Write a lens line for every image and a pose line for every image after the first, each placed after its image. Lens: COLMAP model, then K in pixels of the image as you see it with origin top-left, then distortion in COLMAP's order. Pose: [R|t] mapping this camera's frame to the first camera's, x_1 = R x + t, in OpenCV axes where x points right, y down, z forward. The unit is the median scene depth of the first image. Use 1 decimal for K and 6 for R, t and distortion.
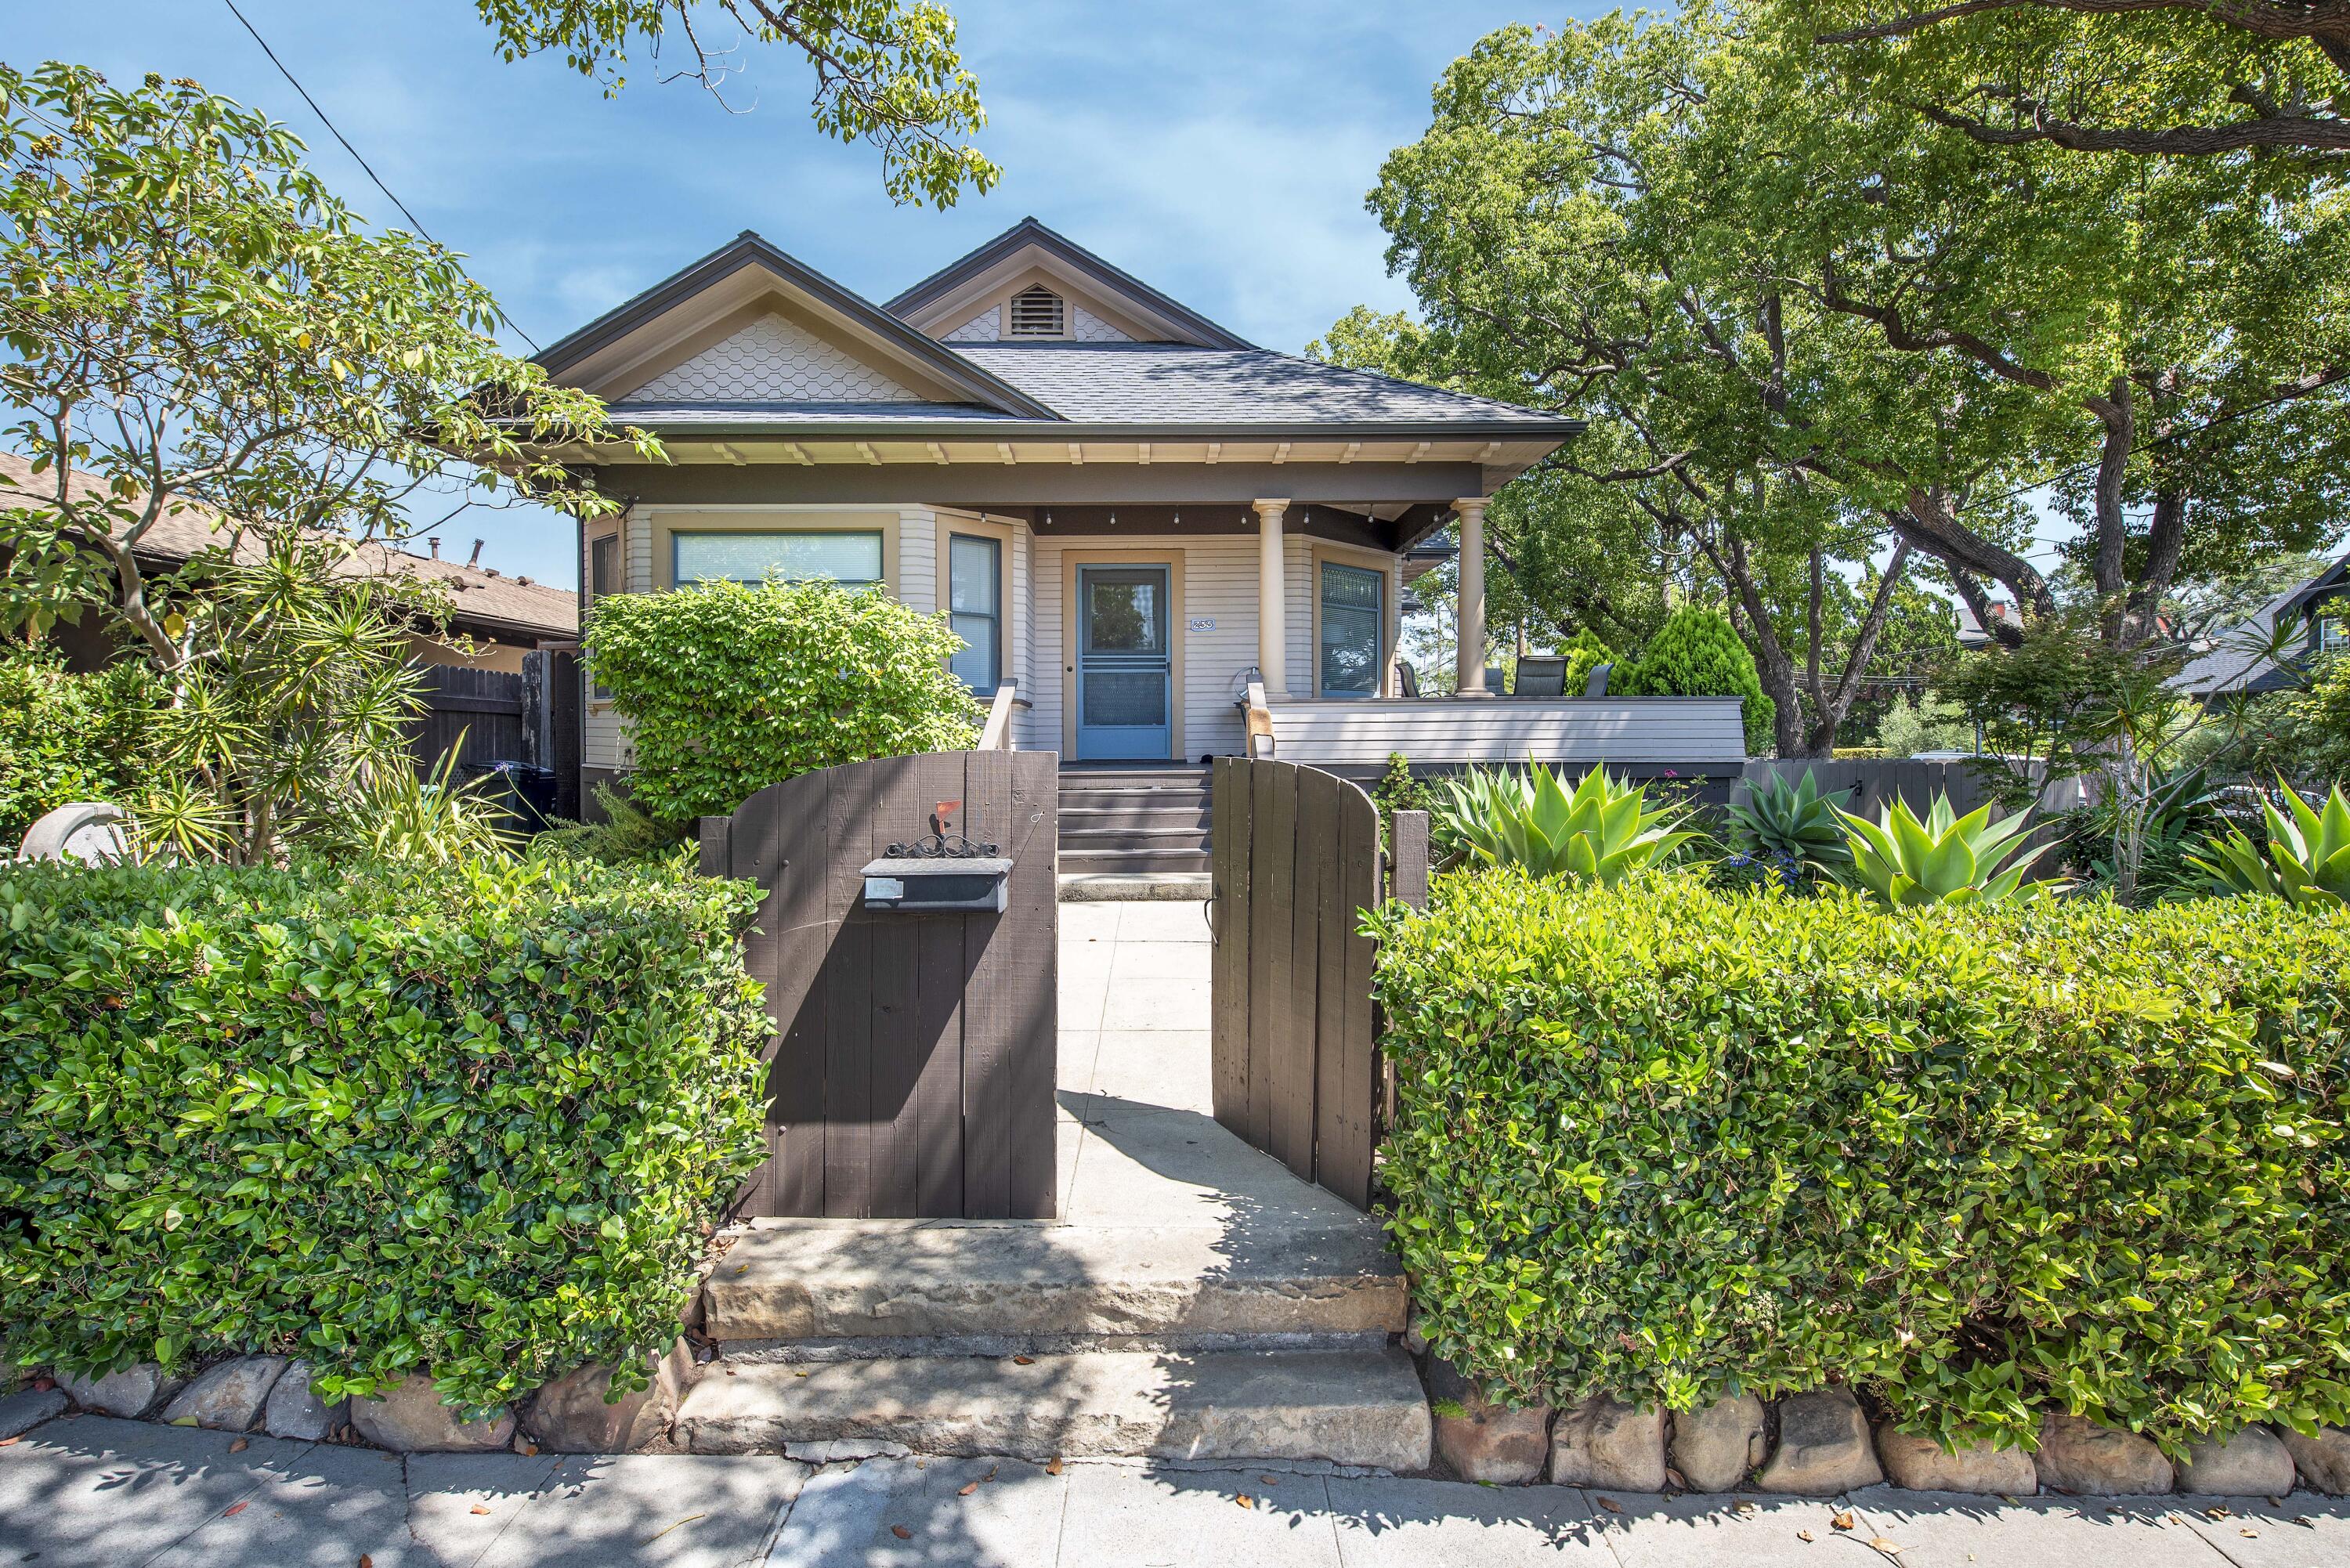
lens RADIAL K [[1113.4, 0, 1175.0], [0, 1113.4, 784.0], [0, 0, 1]] dist [0.002135, 0.000016]
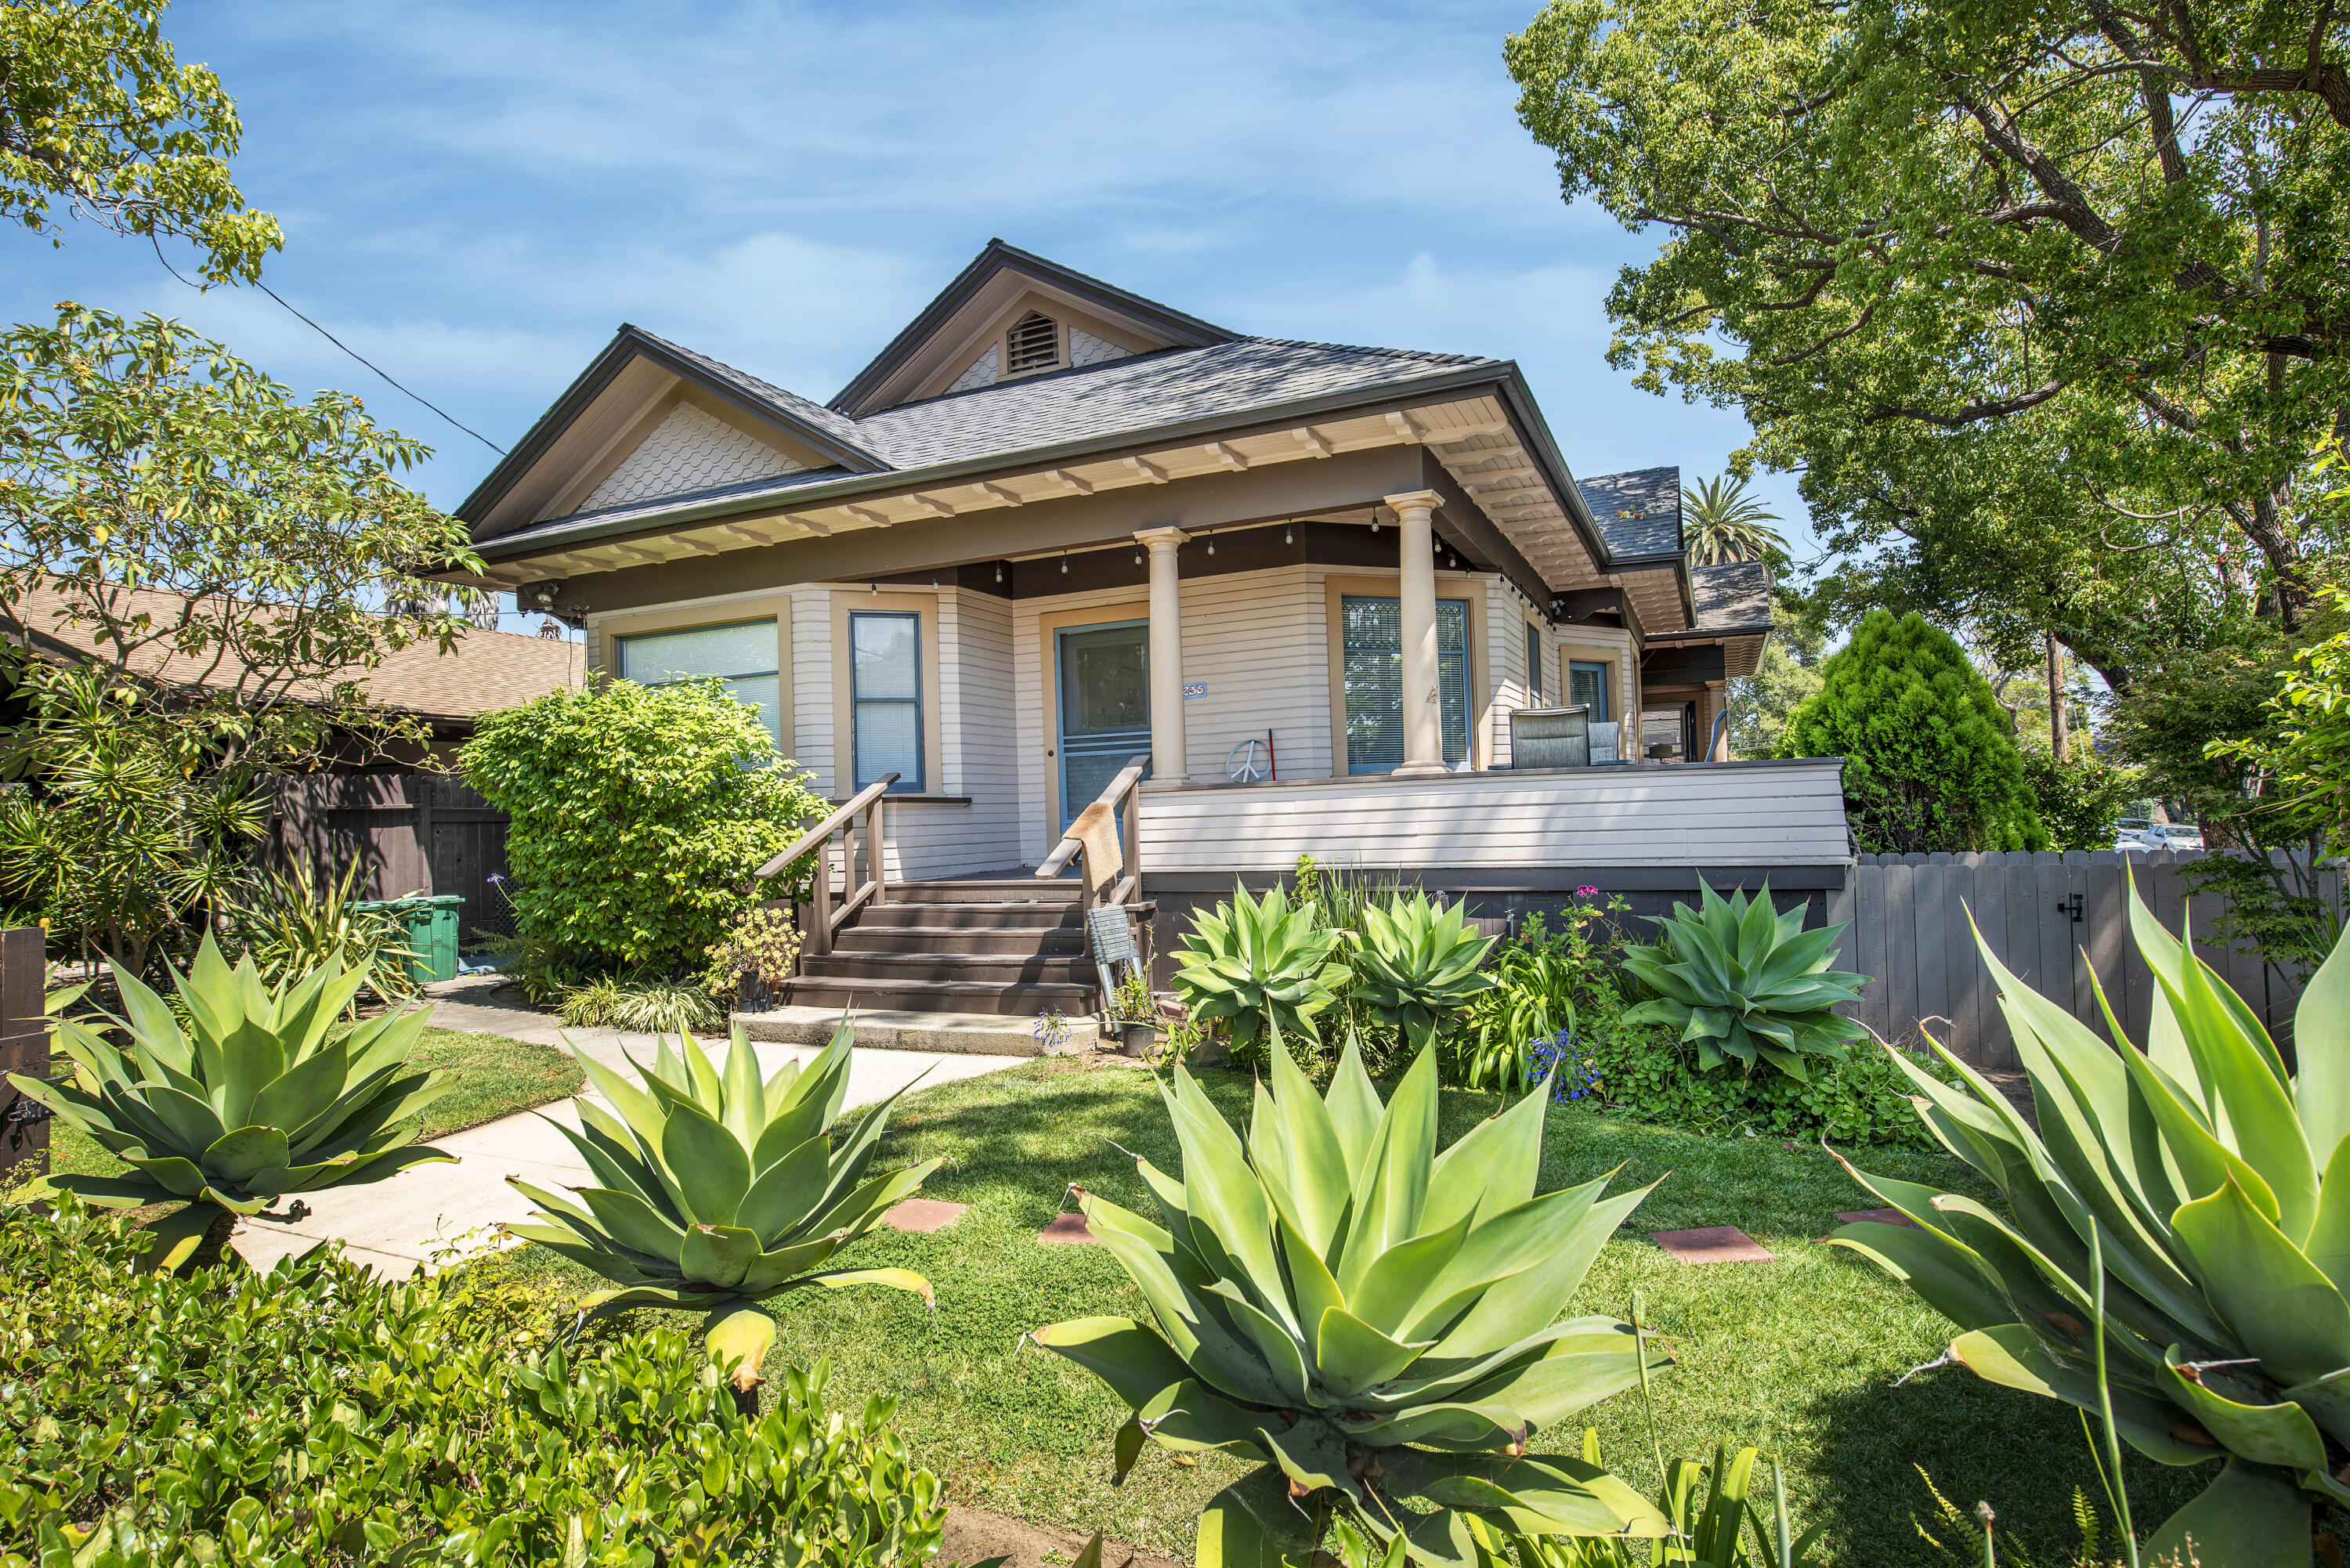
lens RADIAL K [[1262.4, 0, 1175.0], [0, 1262.4, 784.0], [0, 0, 1]] dist [-0.002196, 0.000641]
pose [[0.903510, -0.034389, -0.427185, 0.463994], [0.011013, 0.998309, -0.057073, -0.027638], [0.428425, 0.046861, 0.902361, 0.211609]]
